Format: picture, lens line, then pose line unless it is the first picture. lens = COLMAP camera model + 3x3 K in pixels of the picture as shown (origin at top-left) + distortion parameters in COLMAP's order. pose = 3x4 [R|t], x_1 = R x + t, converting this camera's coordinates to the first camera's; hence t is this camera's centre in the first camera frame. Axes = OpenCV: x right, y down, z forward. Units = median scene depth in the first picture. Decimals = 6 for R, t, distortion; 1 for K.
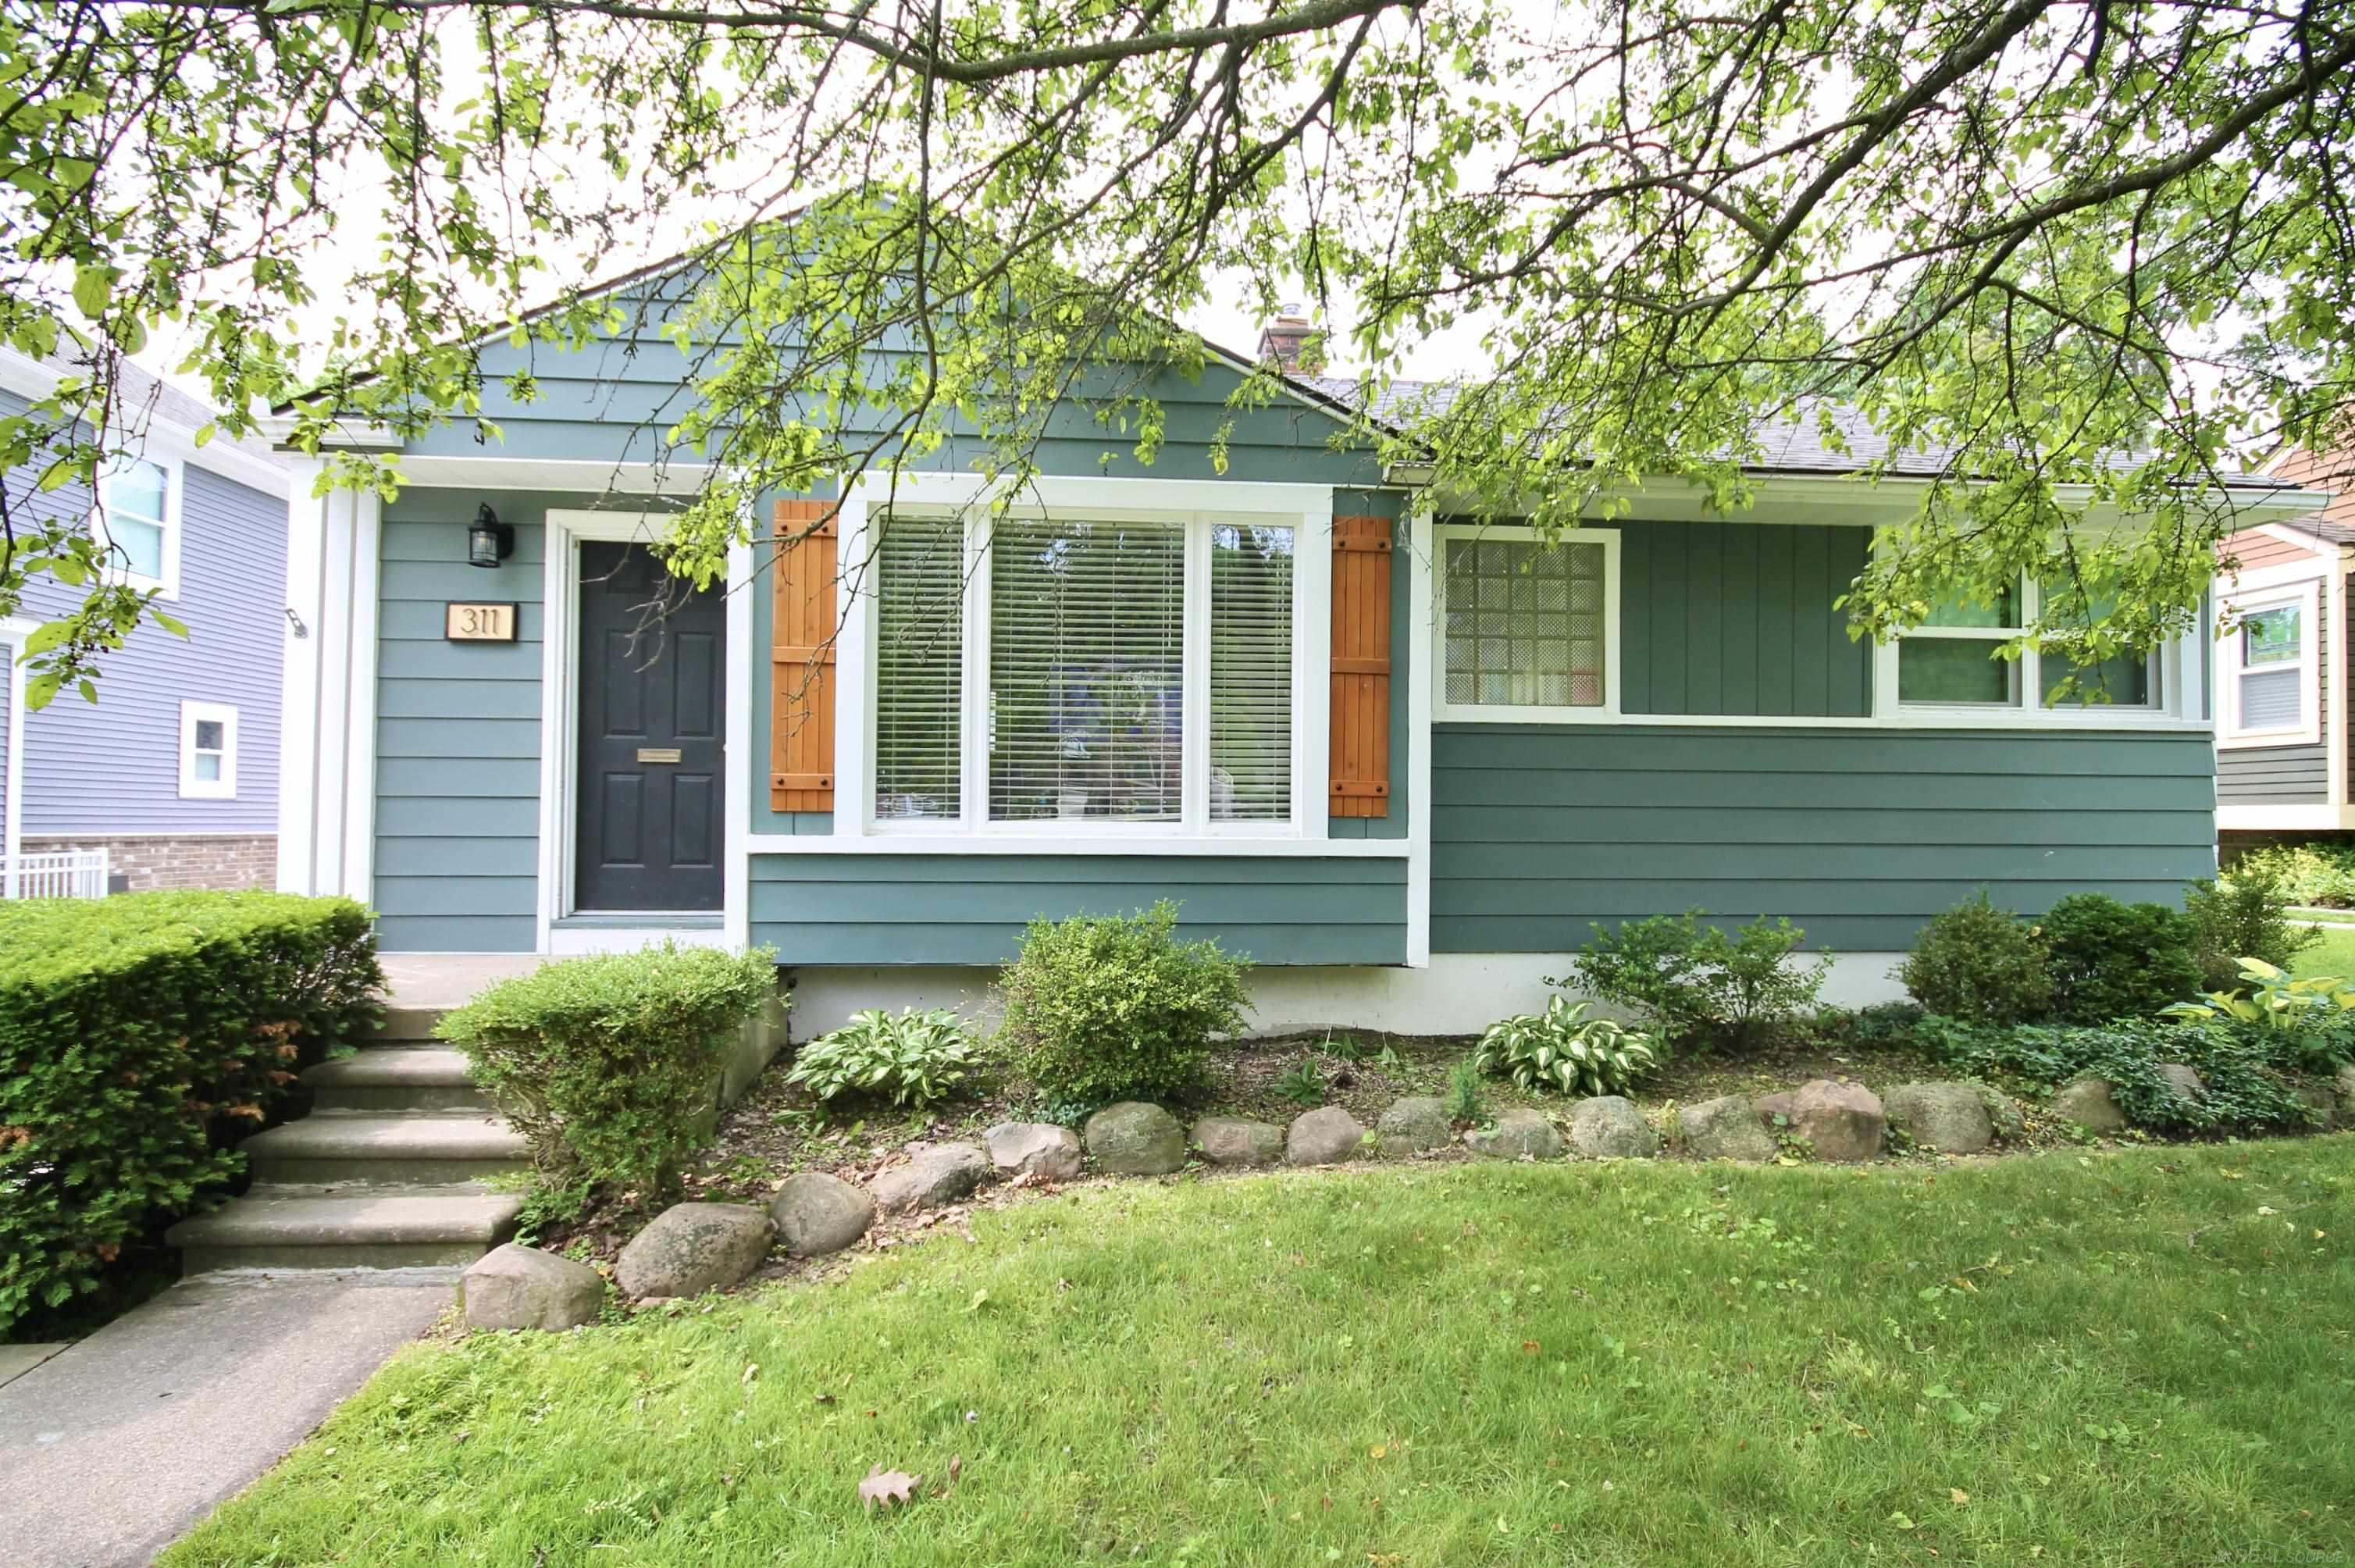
lens RADIAL K [[1205.2, 0, 1177.5], [0, 1205.2, 784.0], [0, 0, 1]] dist [0.003948, 0.000105]
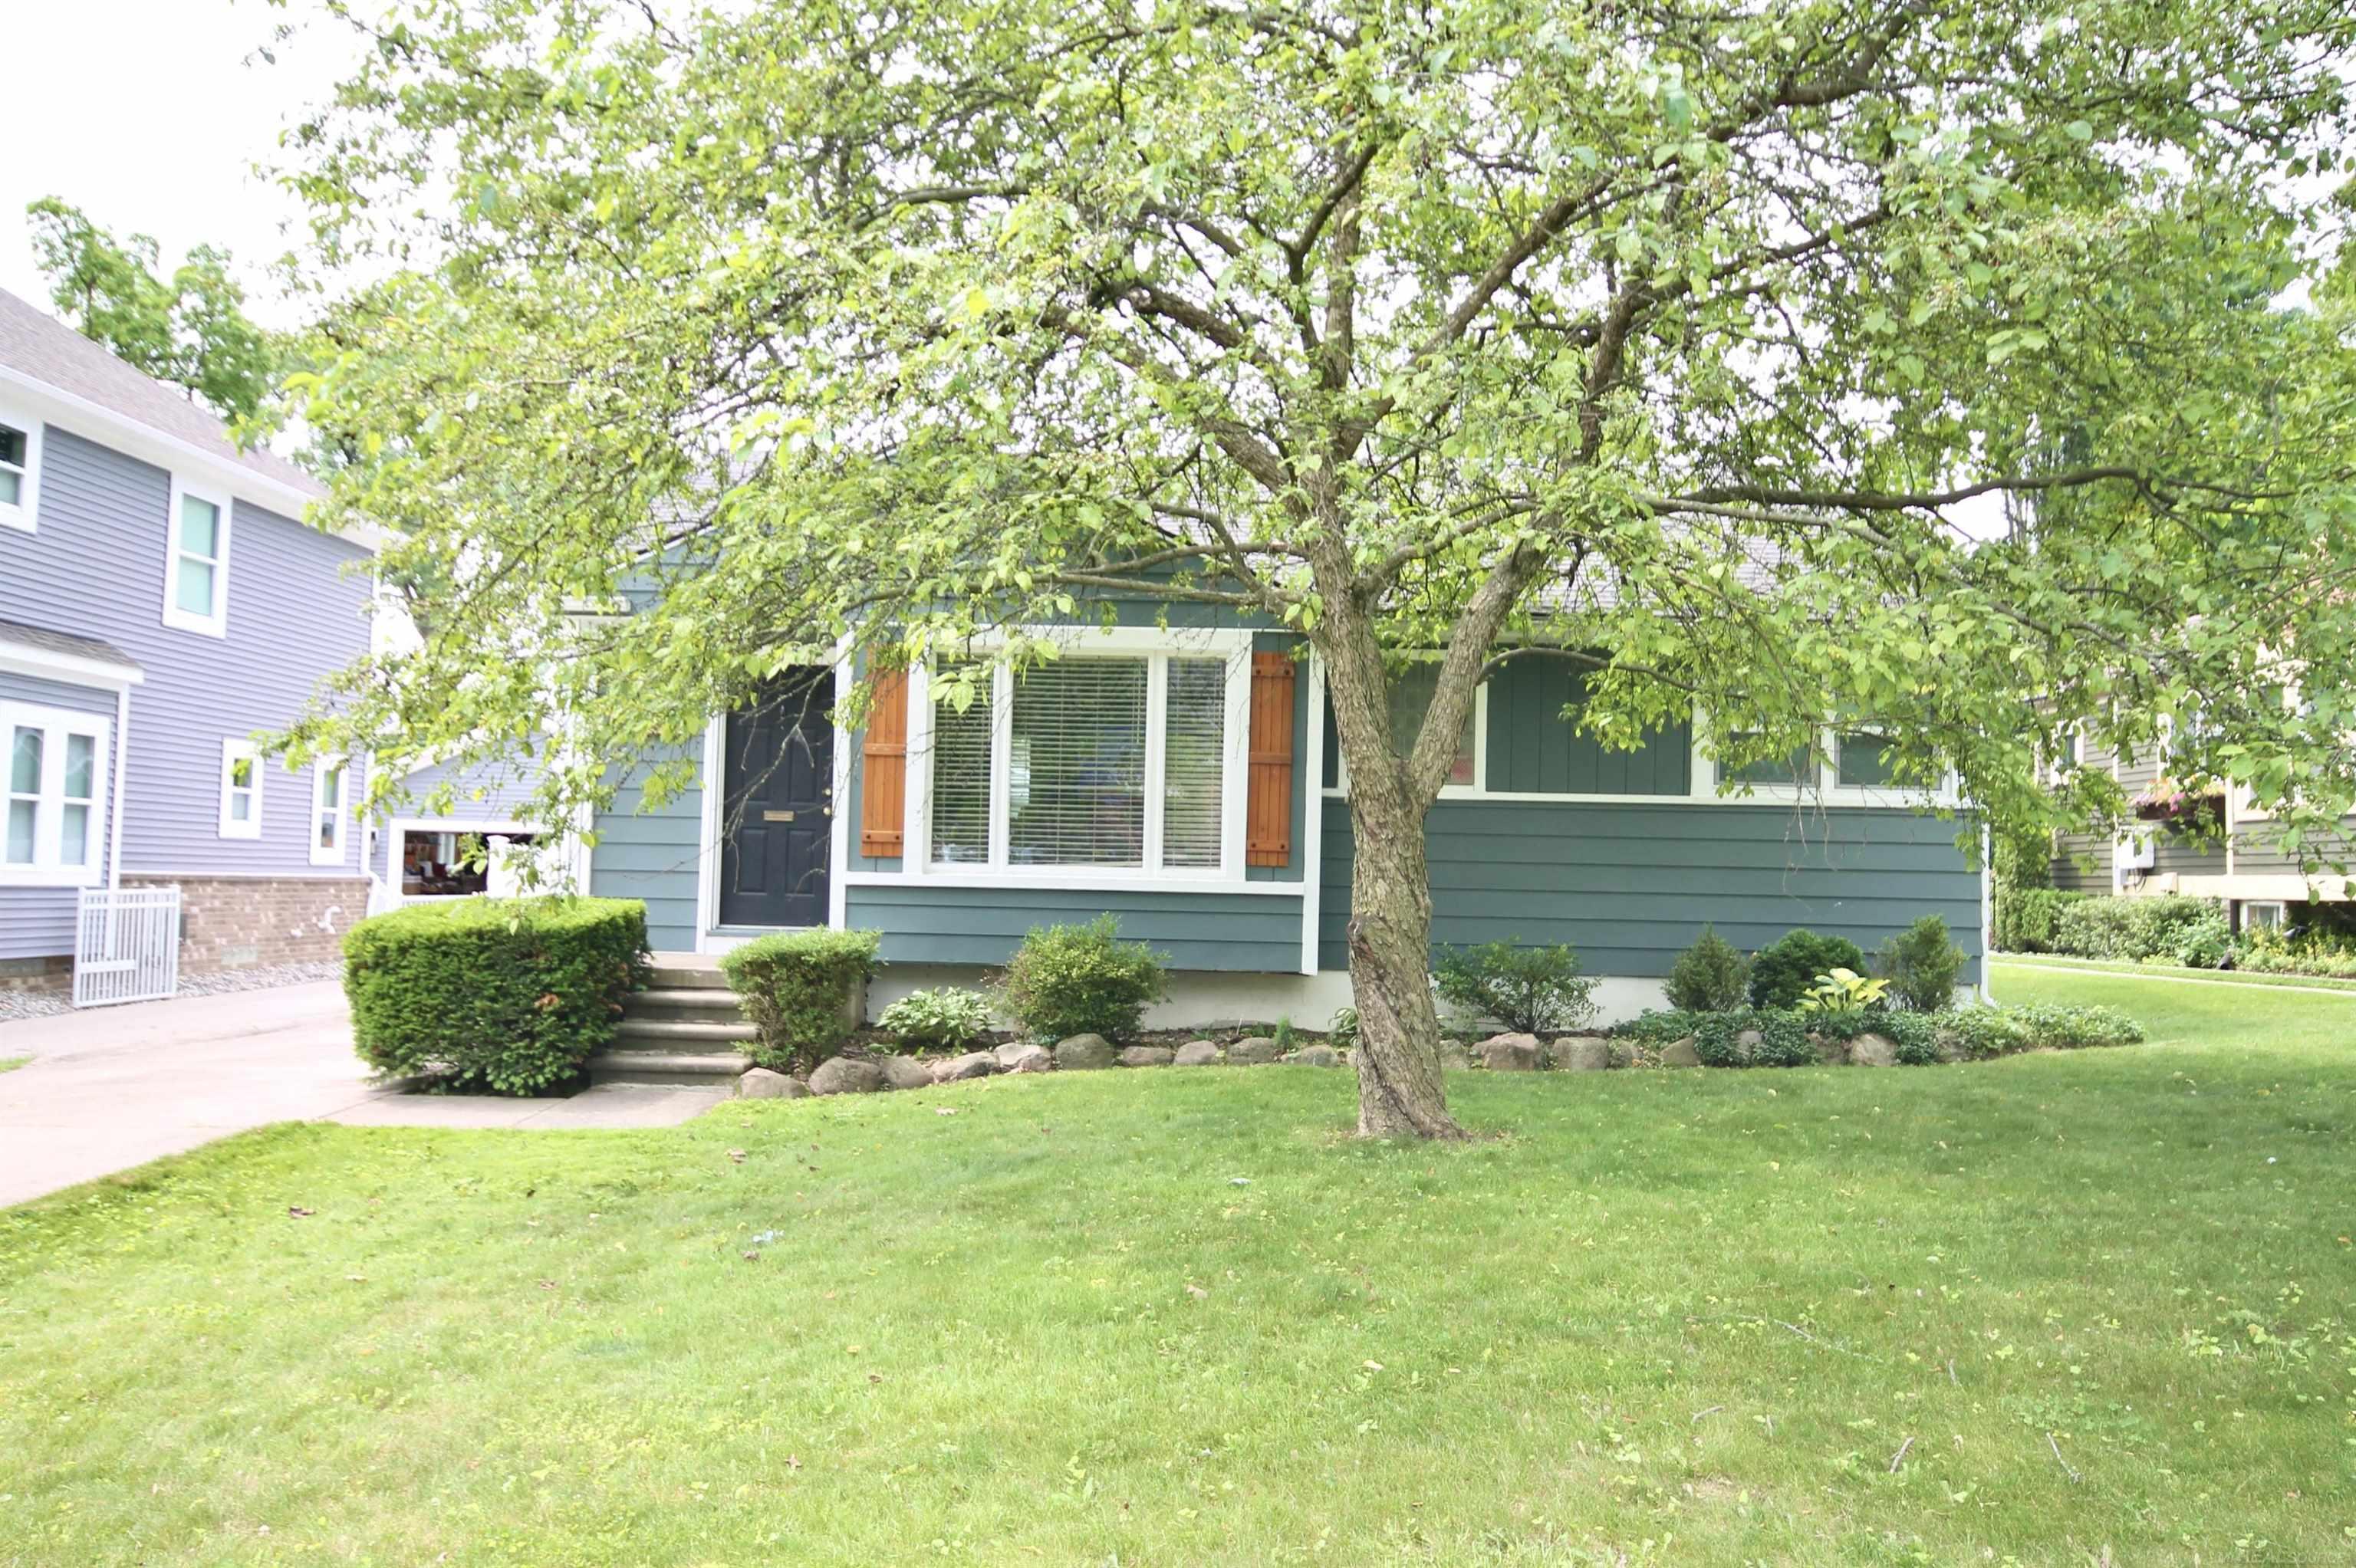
lens RADIAL K [[2296.1, 0, 1178.0], [0, 2296.1, 784.0], [0, 0, 1]] dist [0.067581, -0.002814]
pose [[0.993216, 0.010369, -0.115822, 0.360344], [-0.012259, 0.999803, -0.015617, -0.025769], [0.115637, 0.016931, 0.993147, -1.695239]]
